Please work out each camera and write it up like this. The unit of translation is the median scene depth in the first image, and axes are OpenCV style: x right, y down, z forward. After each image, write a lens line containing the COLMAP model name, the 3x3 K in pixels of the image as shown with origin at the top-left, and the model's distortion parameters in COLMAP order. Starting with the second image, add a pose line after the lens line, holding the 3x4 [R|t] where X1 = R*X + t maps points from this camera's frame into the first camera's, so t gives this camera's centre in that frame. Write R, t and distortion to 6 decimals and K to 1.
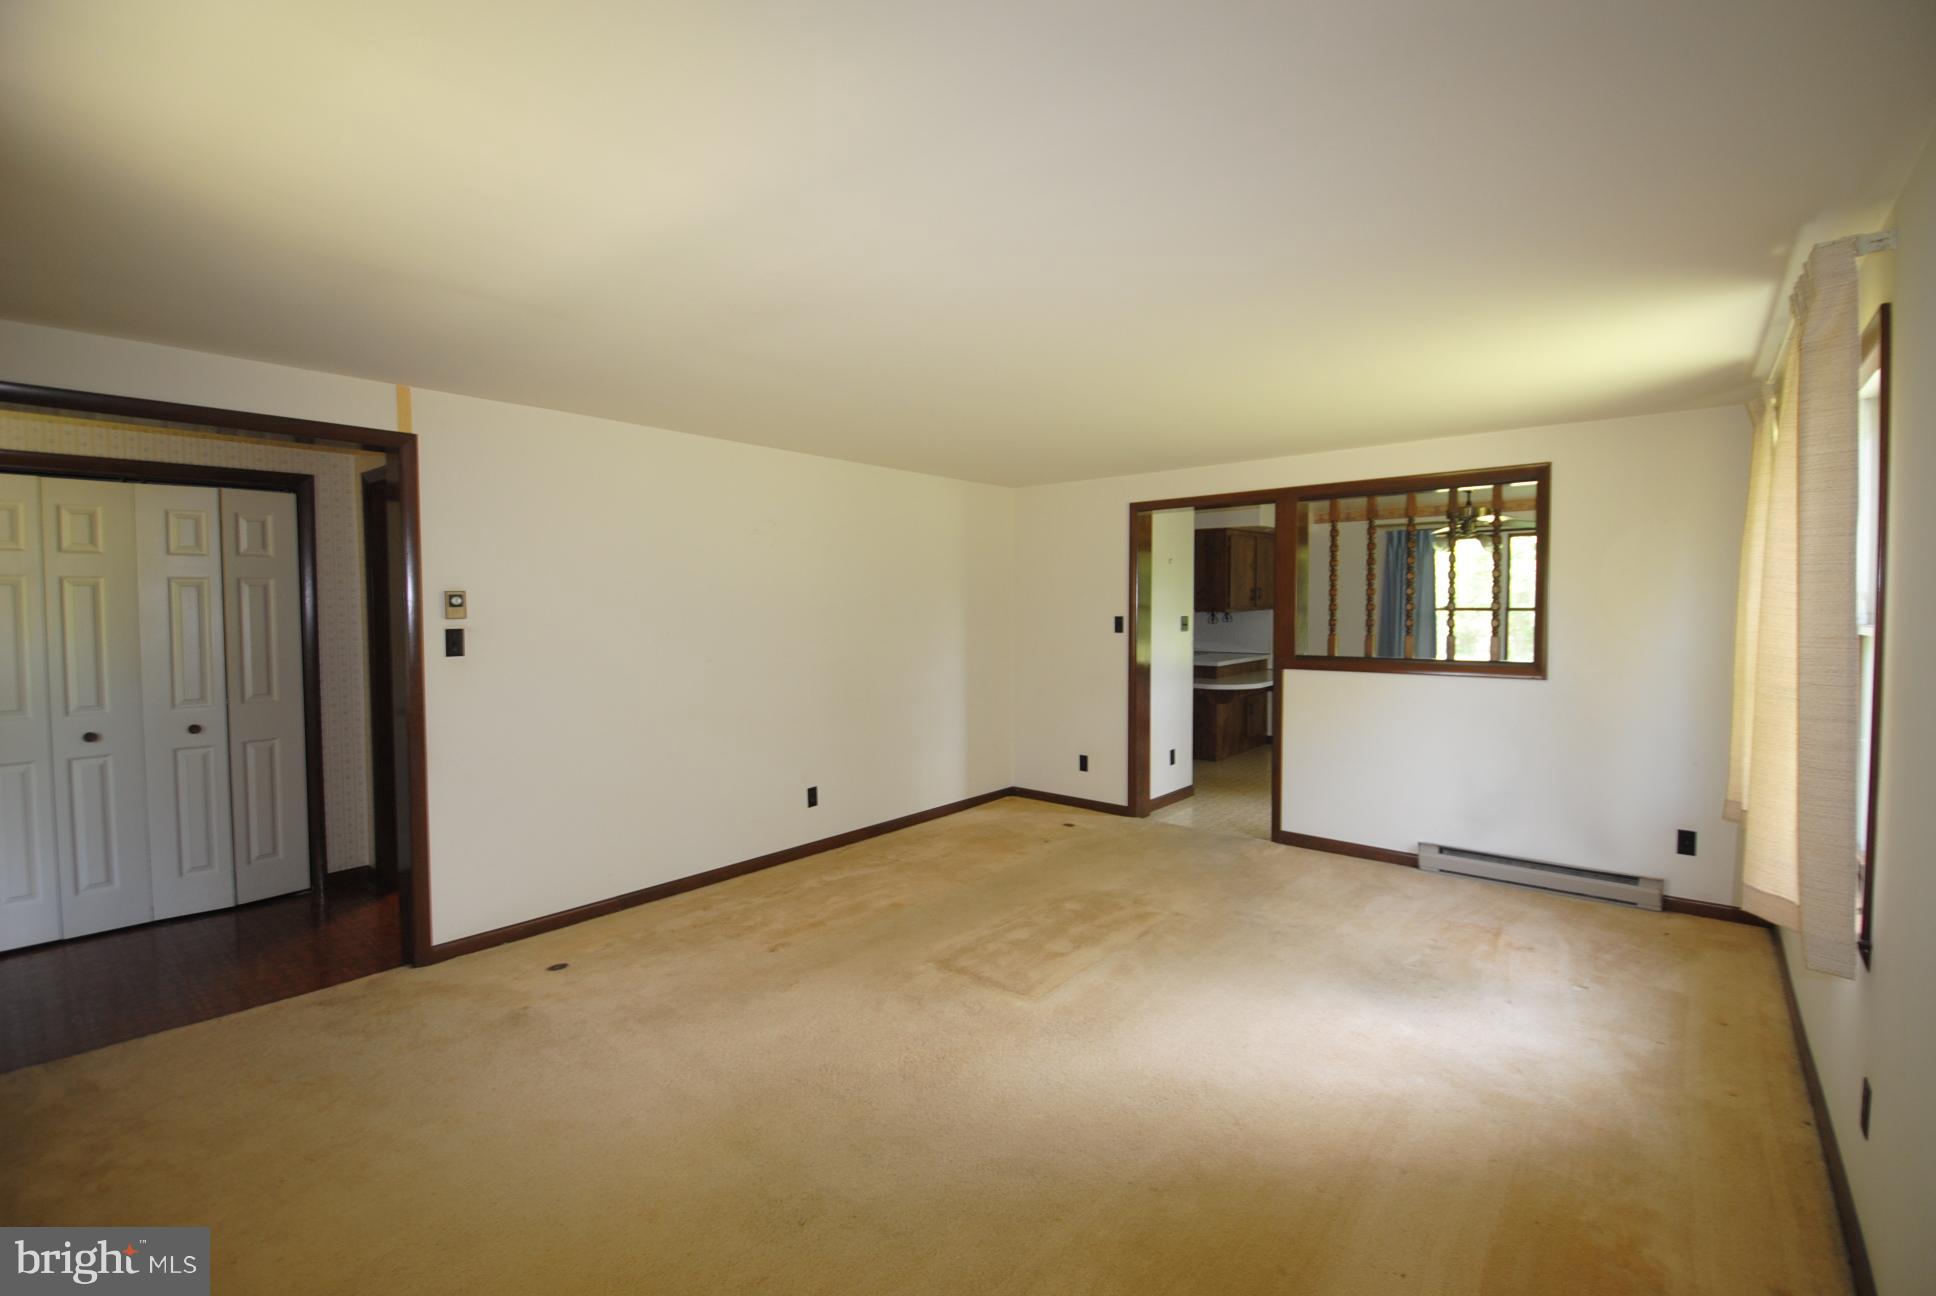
lens RADIAL K [[845.1, 0, 983.0], [0, 845.1, 630.3], [0, 0, 1]] dist [0.028490, -0.035697]
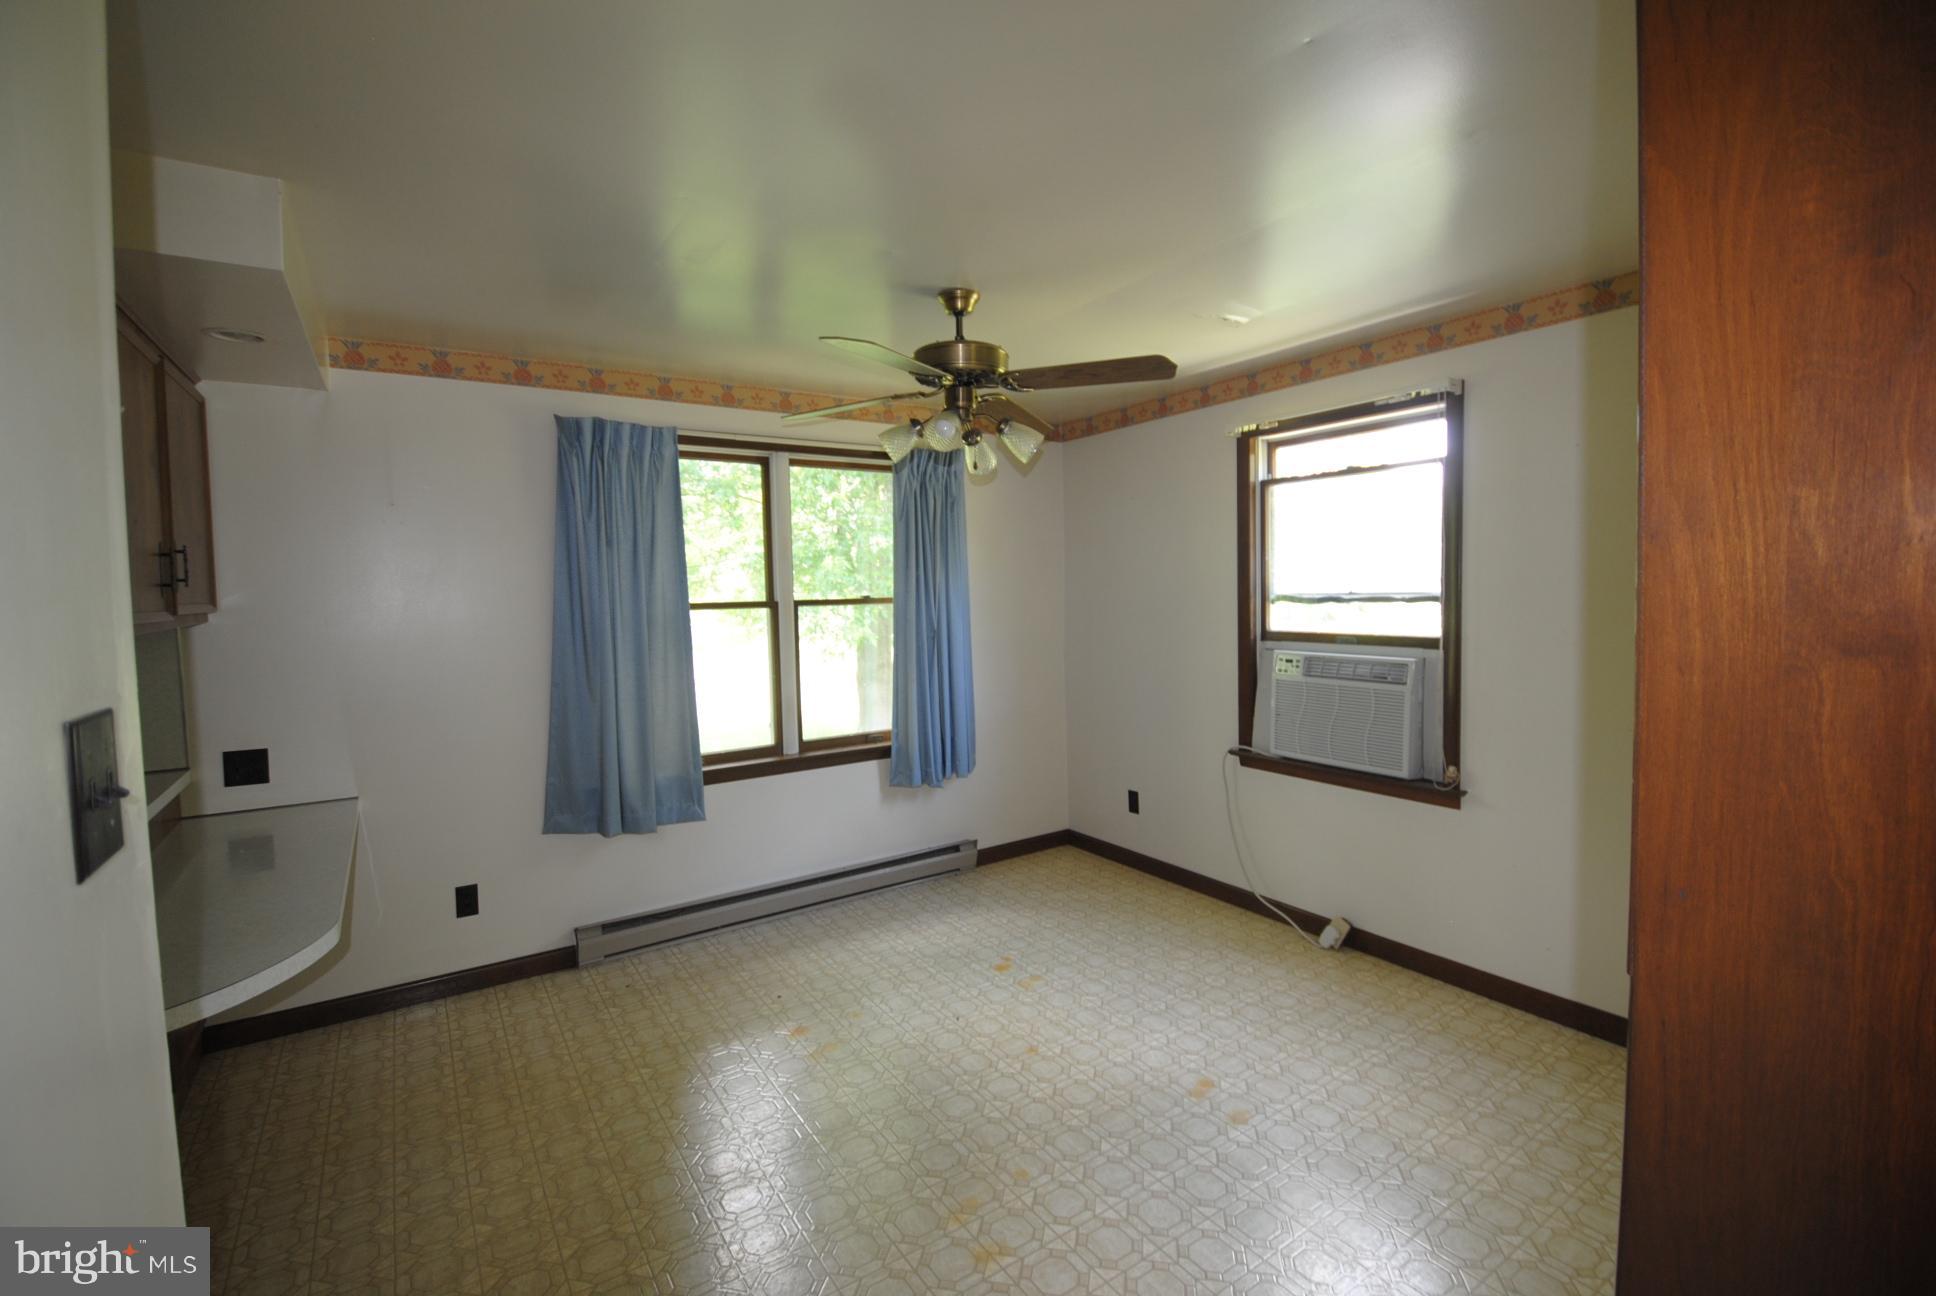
lens RADIAL K [[845.1, 0, 983.0], [0, 845.1, 630.3], [0, 0, 1]] dist [0.028490, -0.035697]
pose [[0.272294, -0.044307, 0.961193, 0.216461], [0.053273, 0.998101, 0.030917, -0.027931], [-0.960738, 0.042787, 0.274138, 1.123825]]
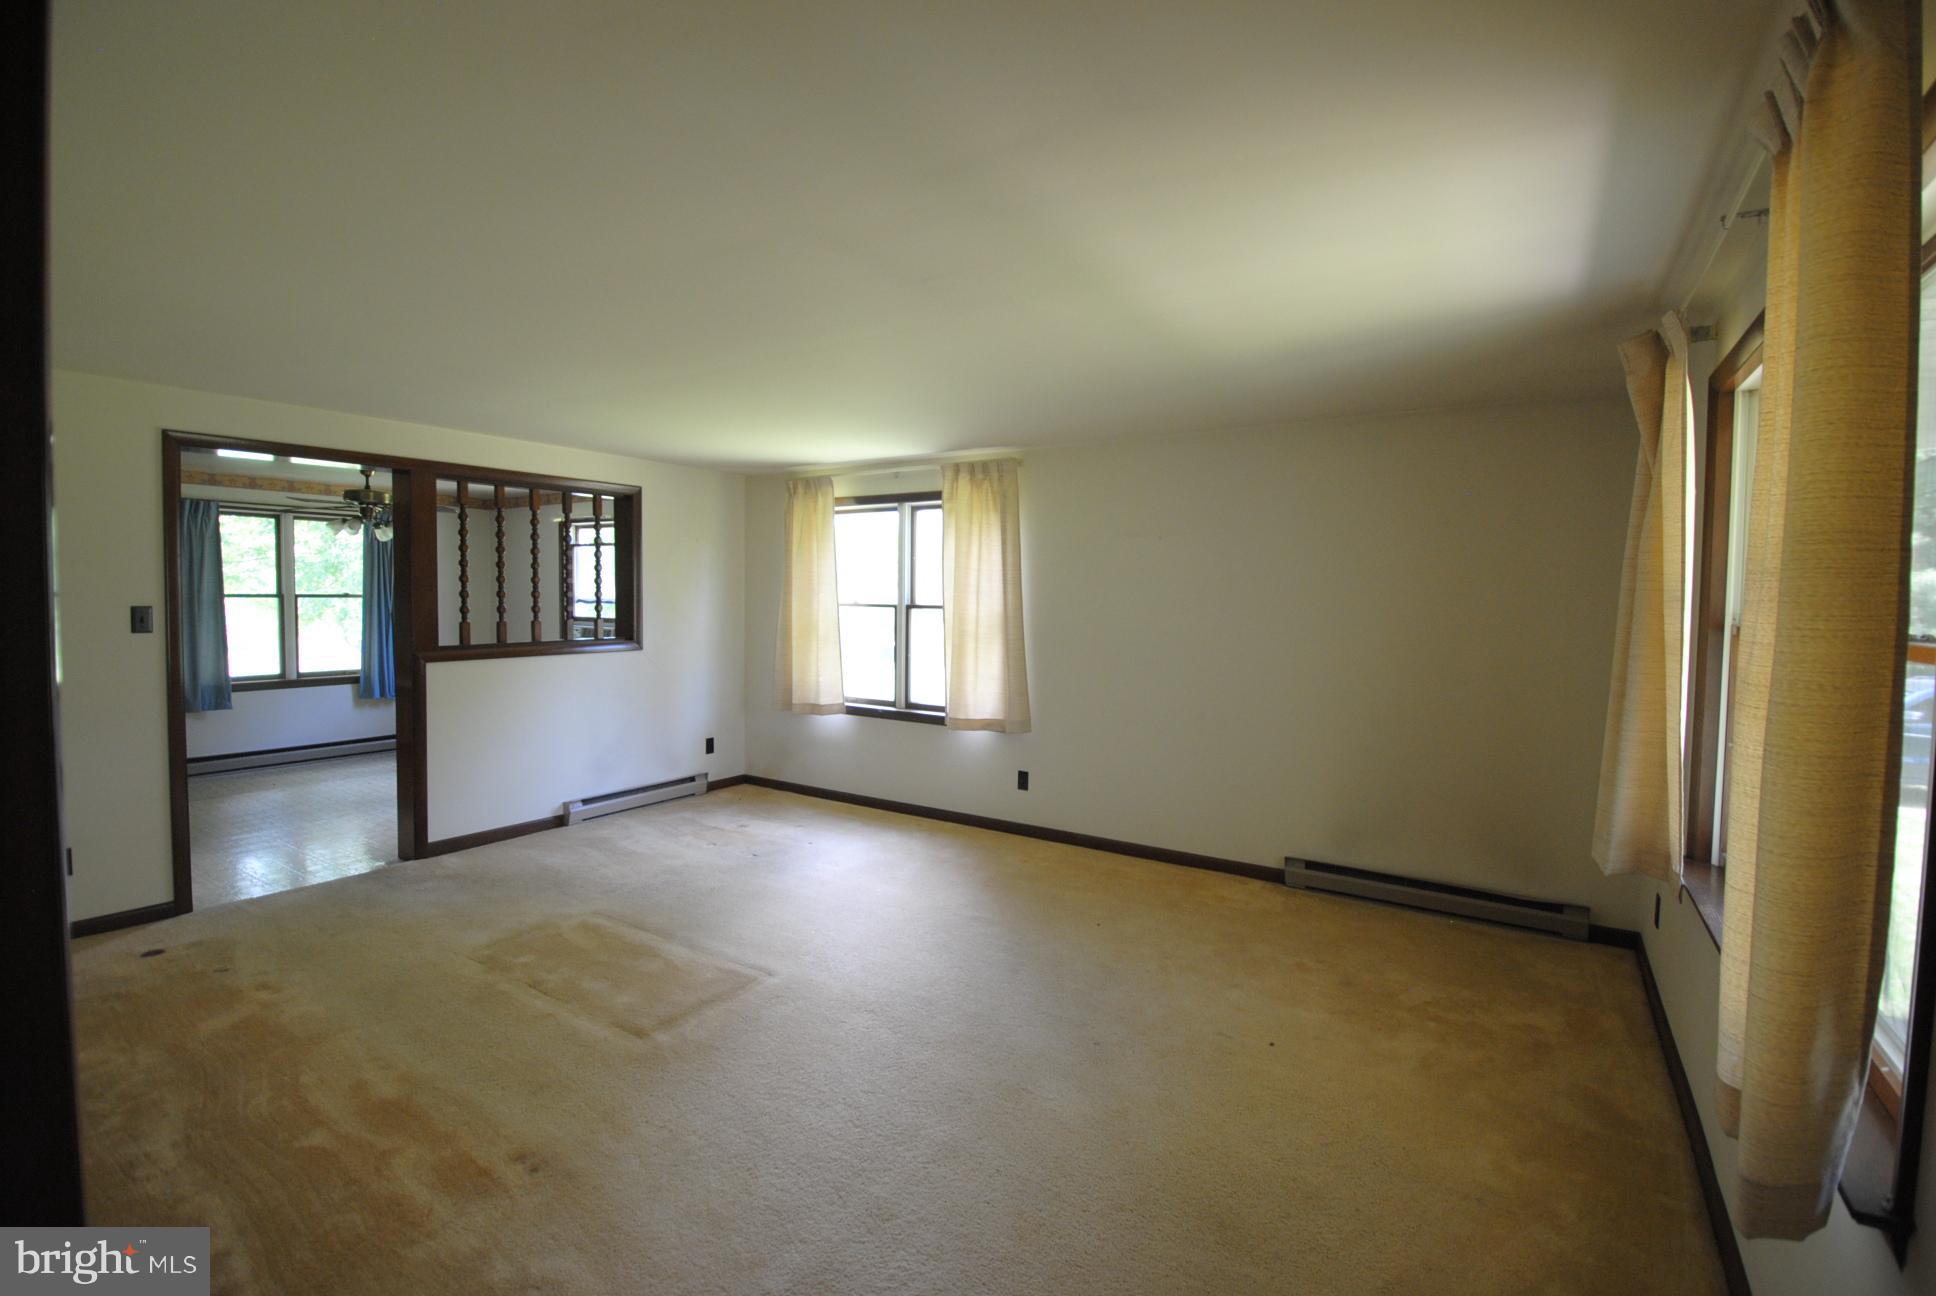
lens RADIAL K [[845.1, 0, 983.0], [0, 845.1, 630.3], [0, 0, 1]] dist [0.028490, -0.035697]
pose [[-0.120970, -0.037150, 0.991961, -0.619750], [0.022633, 0.998936, 0.040171, -0.011388], [-0.992398, 0.027311, -0.120001, 0.539360]]
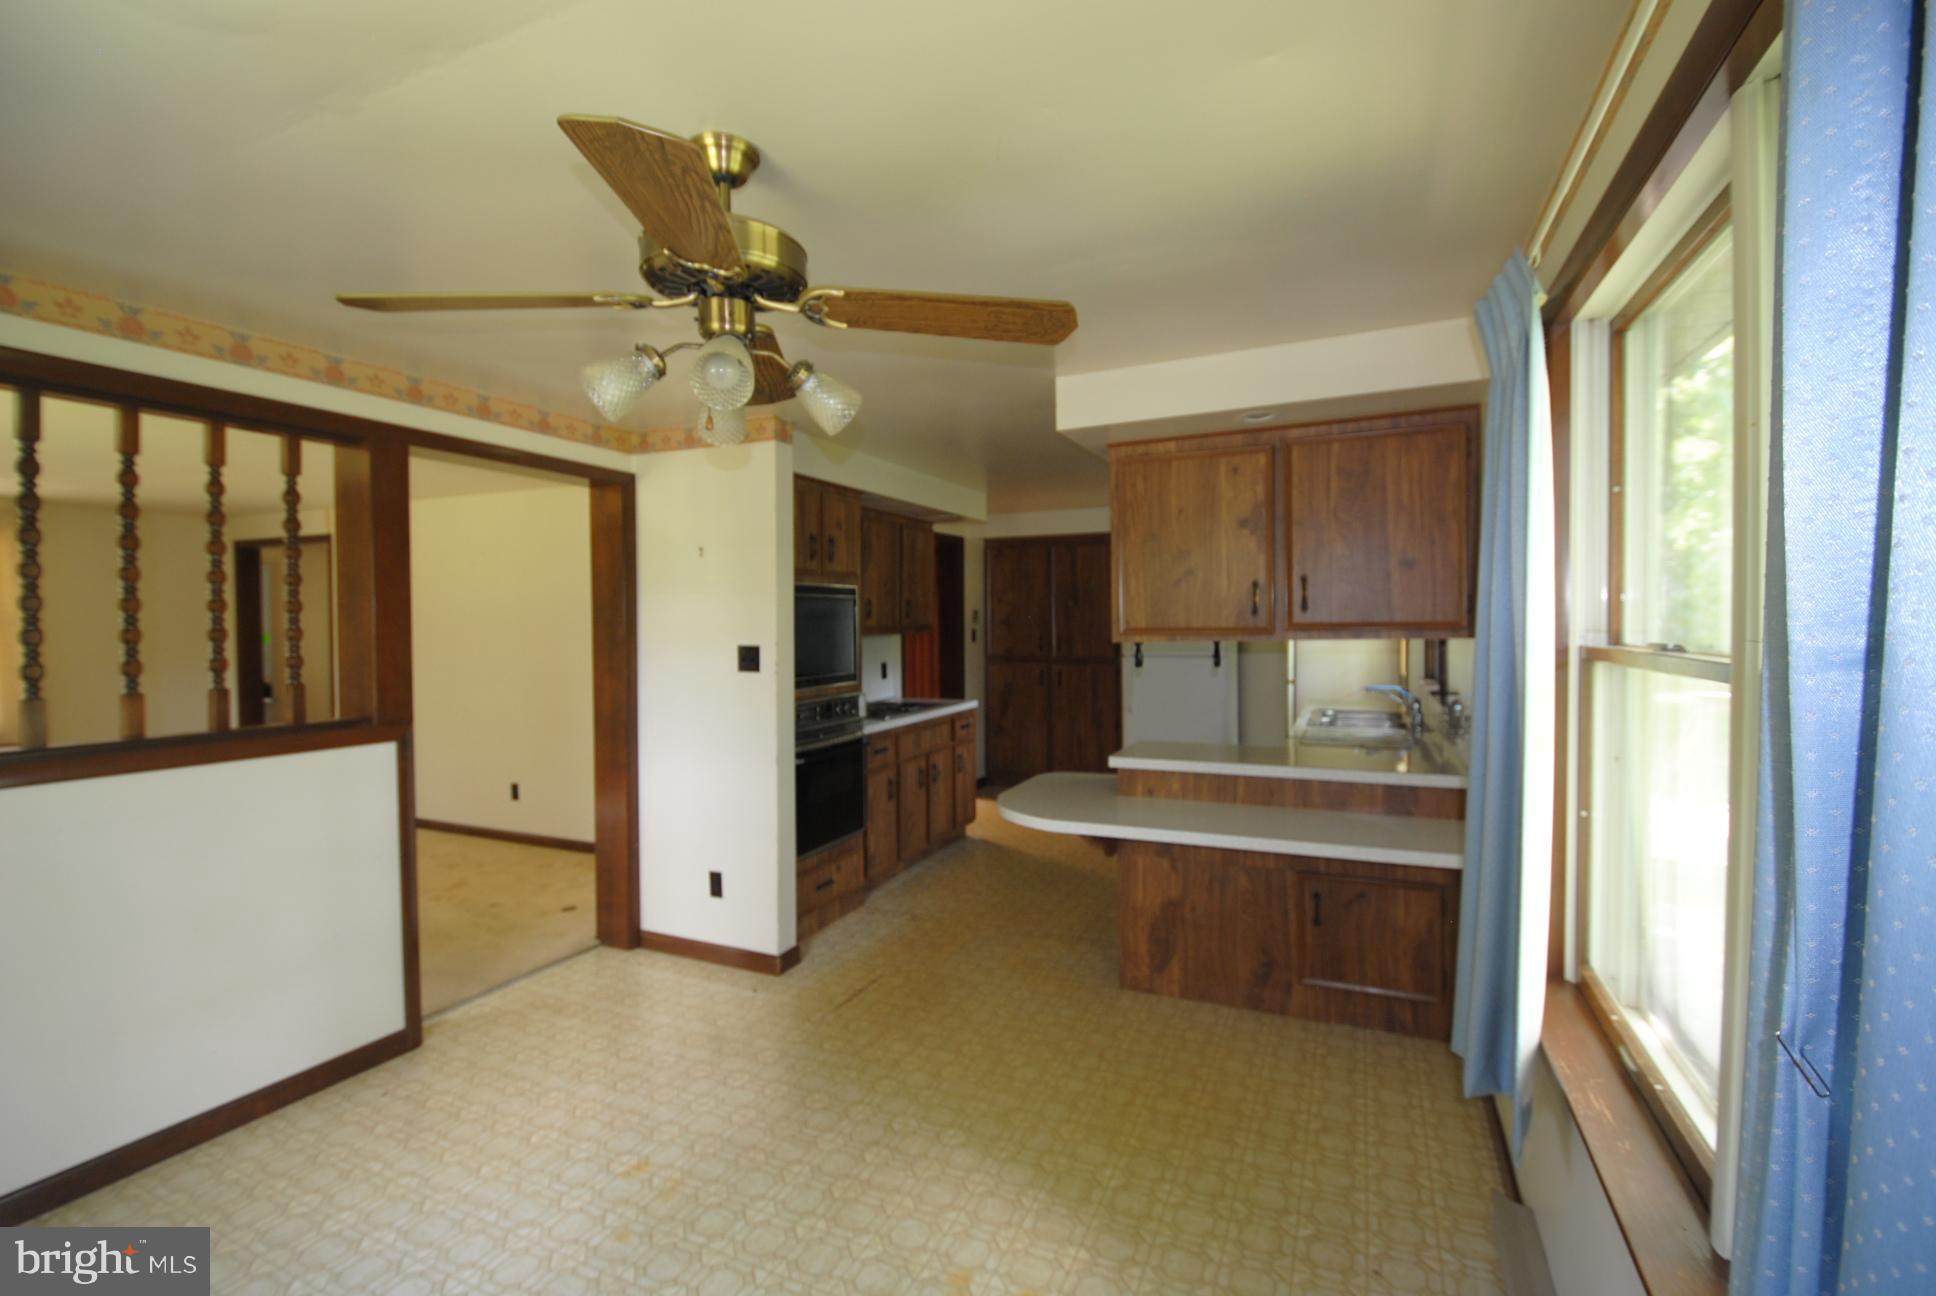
lens RADIAL K [[845.1, 0, 983.0], [0, 845.1, 630.3], [0, 0, 1]] dist [0.028490, -0.035697]
pose [[0.275491, 0.017225, -0.961149, 1.056587], [-0.029290, 0.999526, 0.009517, -0.045065], [0.960857, 0.025530, 0.275864, 1.281120]]
